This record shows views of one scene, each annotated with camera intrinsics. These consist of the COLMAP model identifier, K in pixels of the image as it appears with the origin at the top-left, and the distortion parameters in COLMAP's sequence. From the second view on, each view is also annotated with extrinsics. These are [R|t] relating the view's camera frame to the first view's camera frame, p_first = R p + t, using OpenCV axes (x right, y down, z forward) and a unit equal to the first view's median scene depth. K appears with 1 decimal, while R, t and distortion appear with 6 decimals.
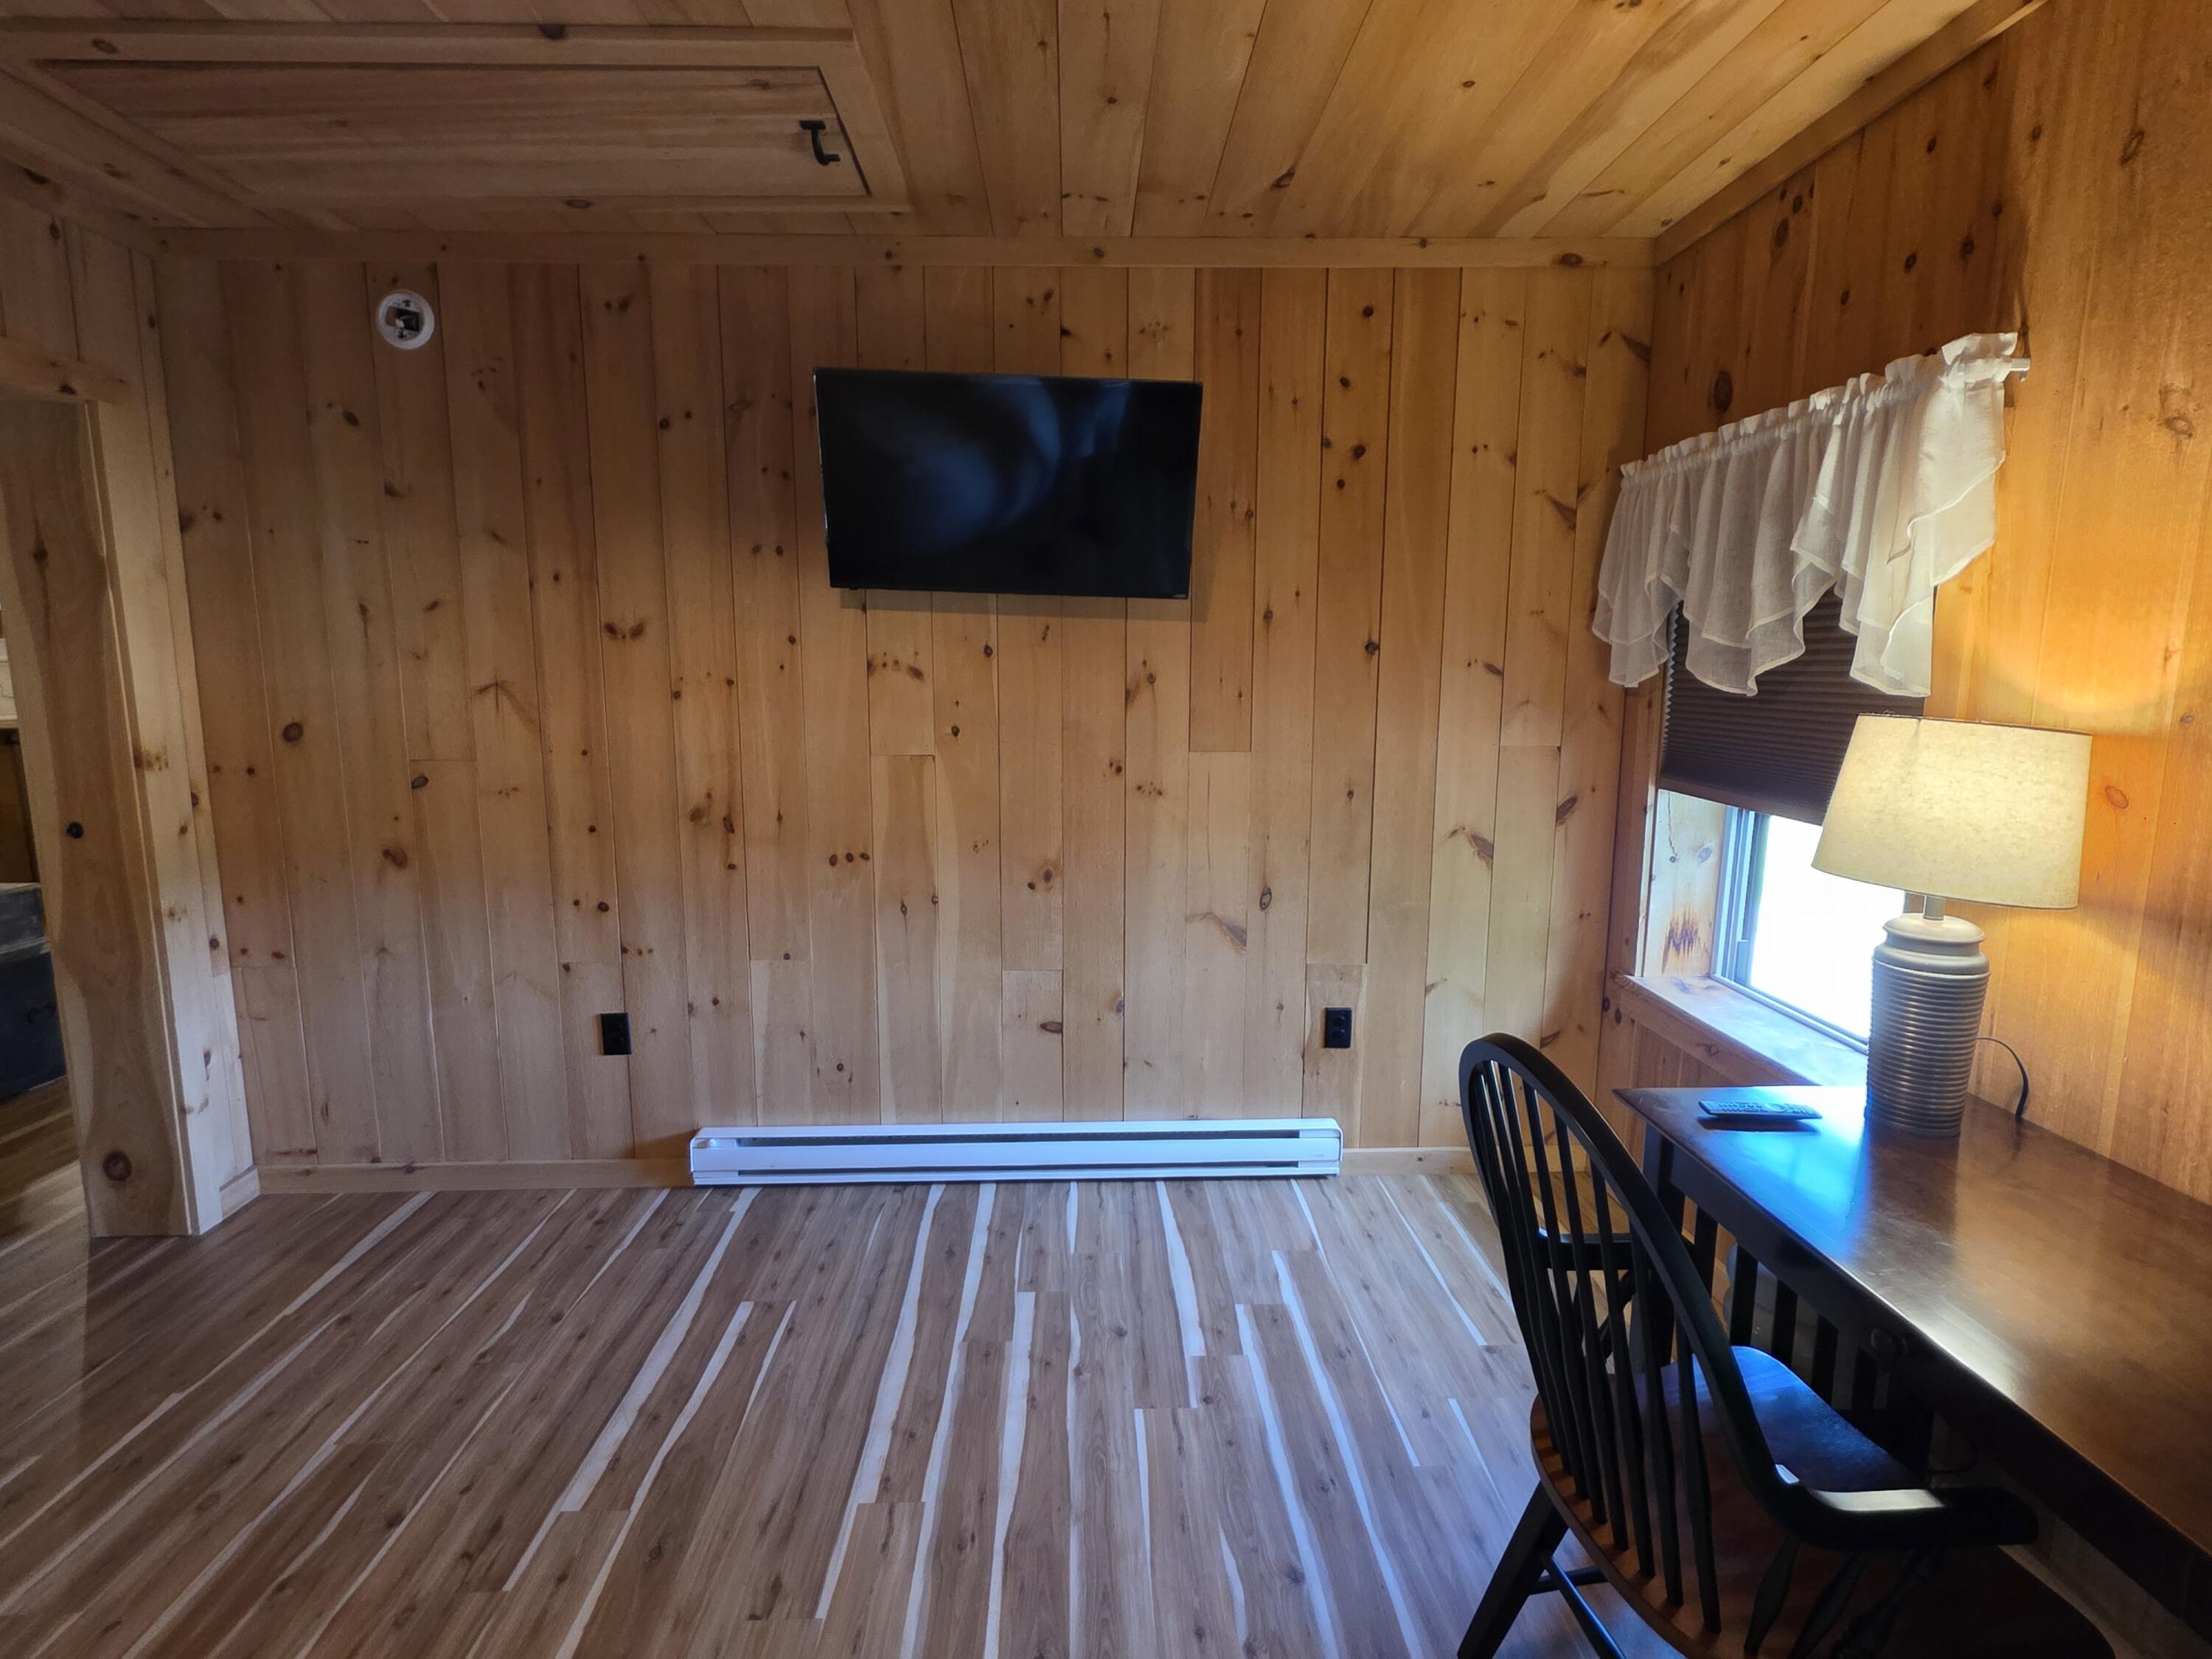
lens RADIAL K [[1085.5, 0, 1106.0], [0, 1085.5, 829.5], [0, 0, 1]] dist [0.004197, -0.000236]
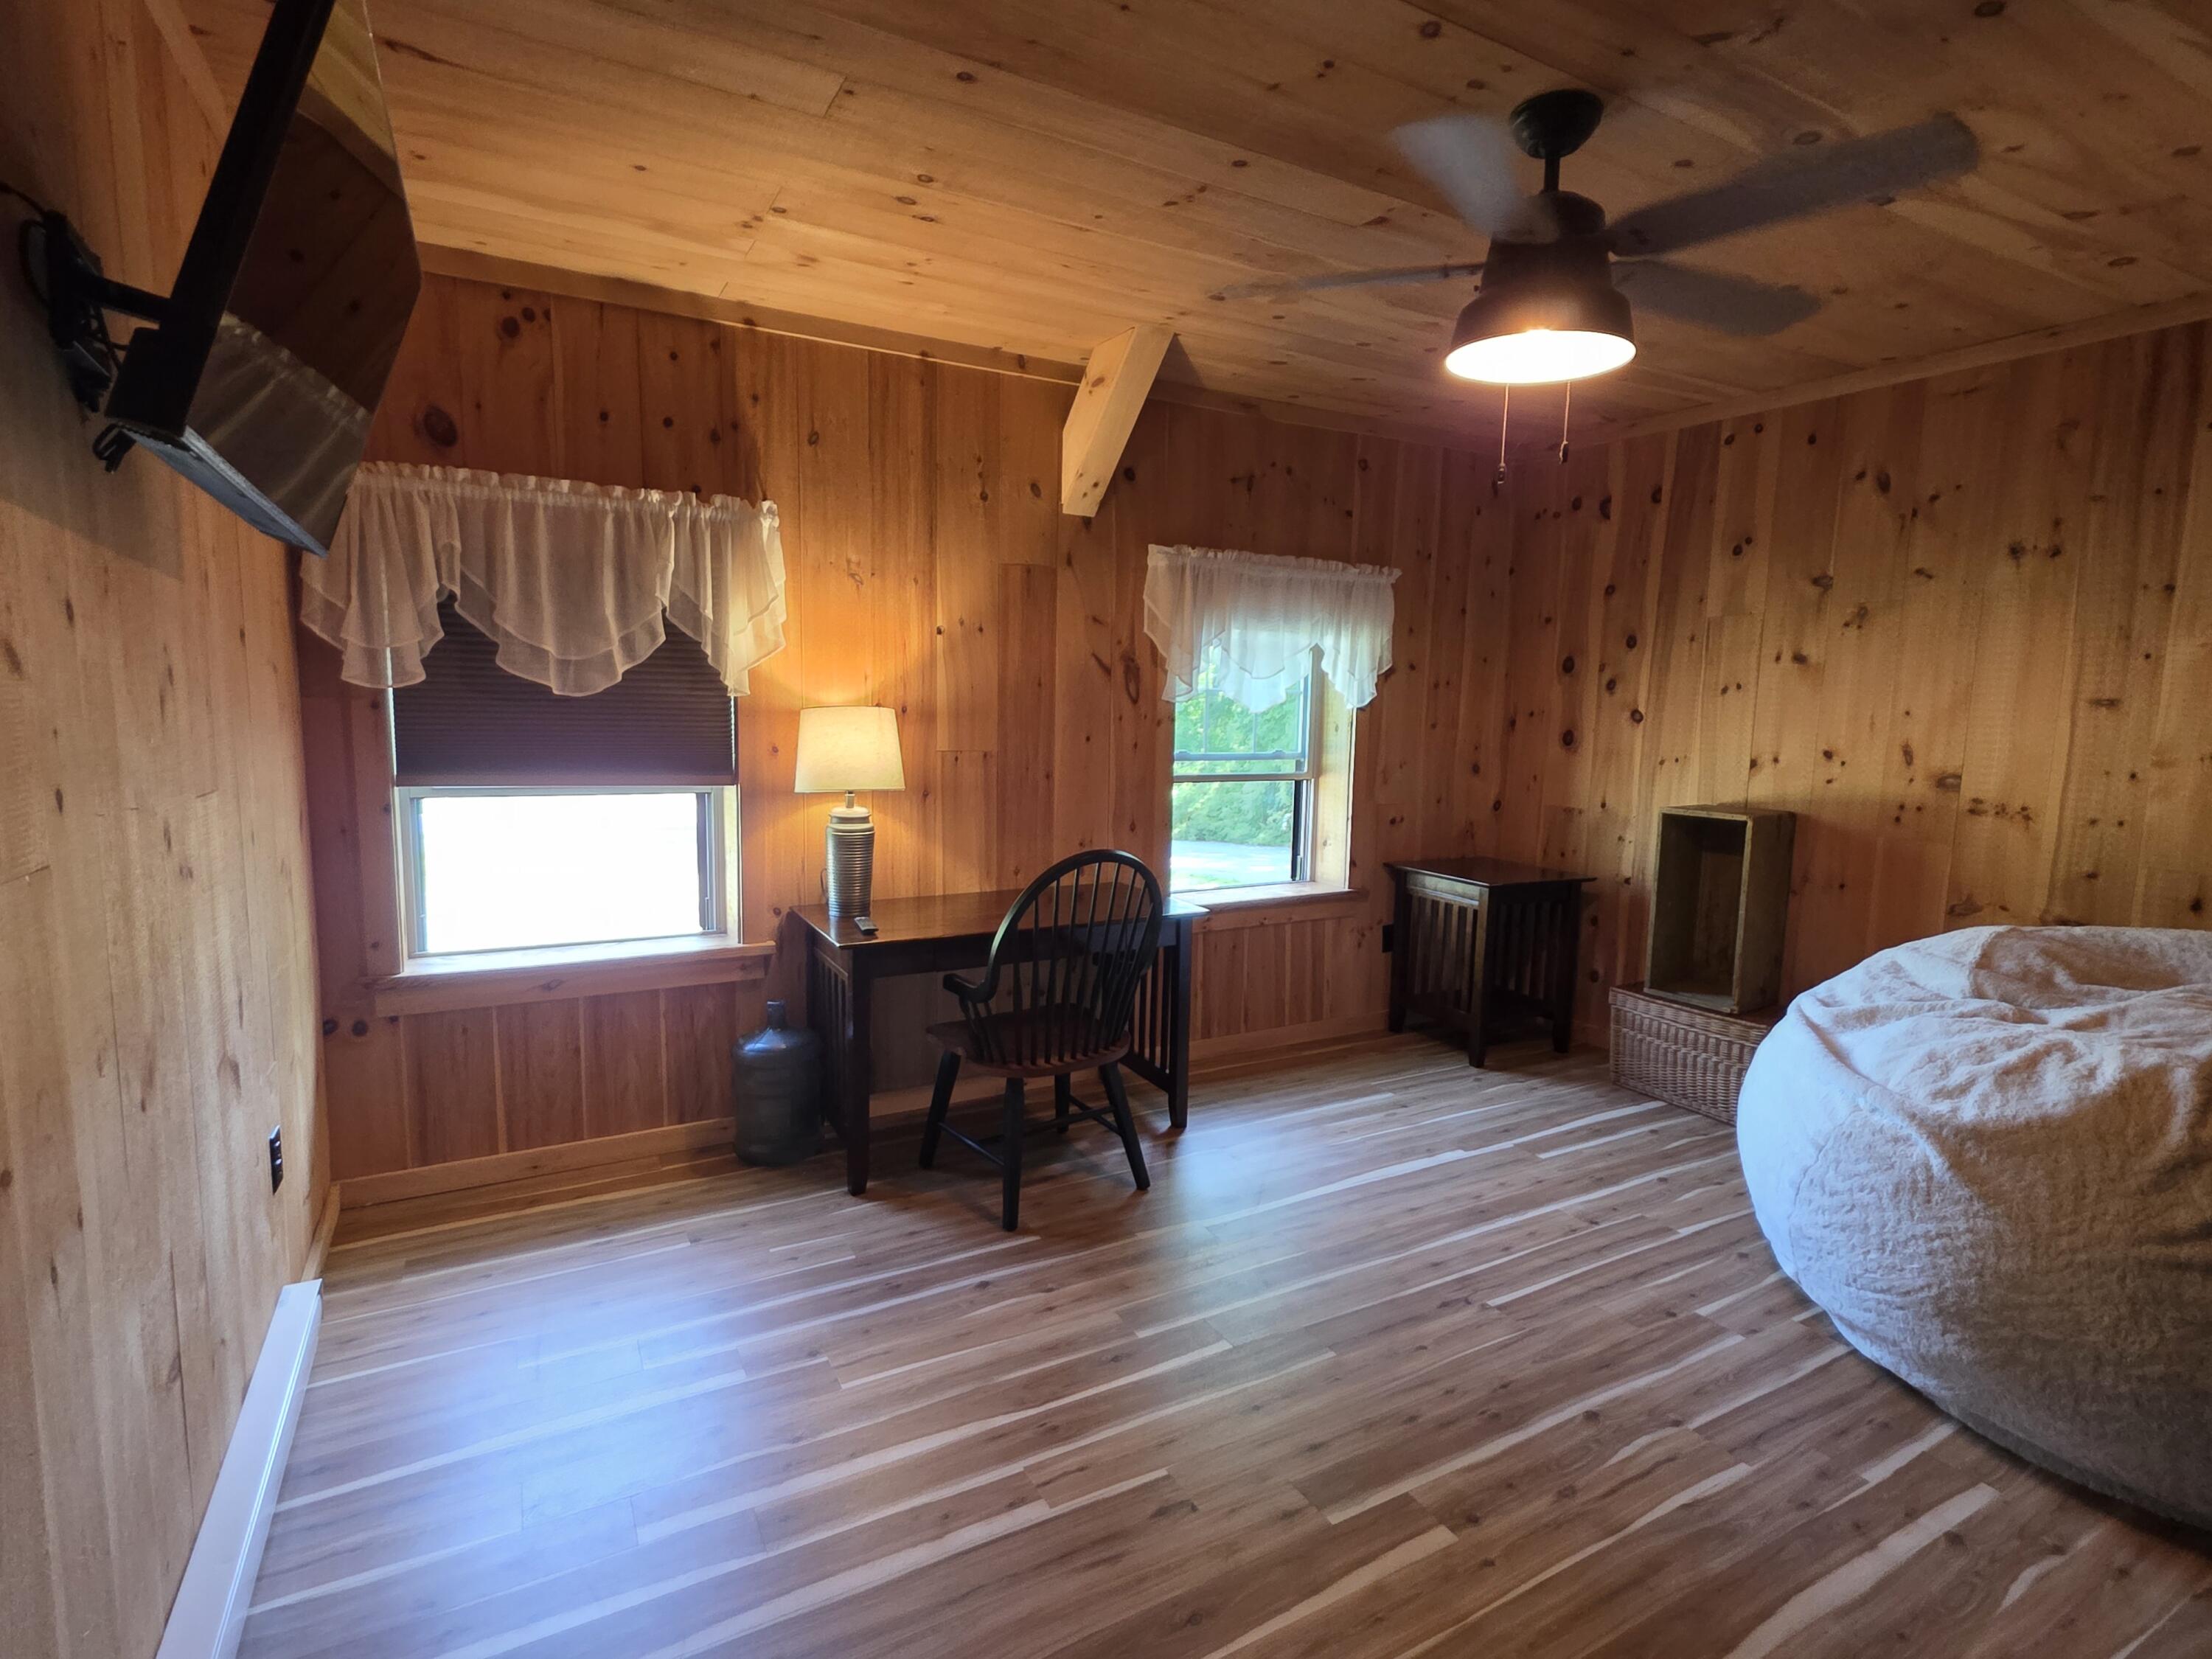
lens RADIAL K [[1085.5, 0, 1106.0], [0, 1085.5, 829.5], [0, 0, 1]] dist [0.004197, -0.000236]
pose [[-0.453676, -0.118340, 0.883274, -1.047696], [0.109001, 0.976333, 0.186794, -0.171997], [-0.884475, 0.181022, -0.430040, 1.254028]]
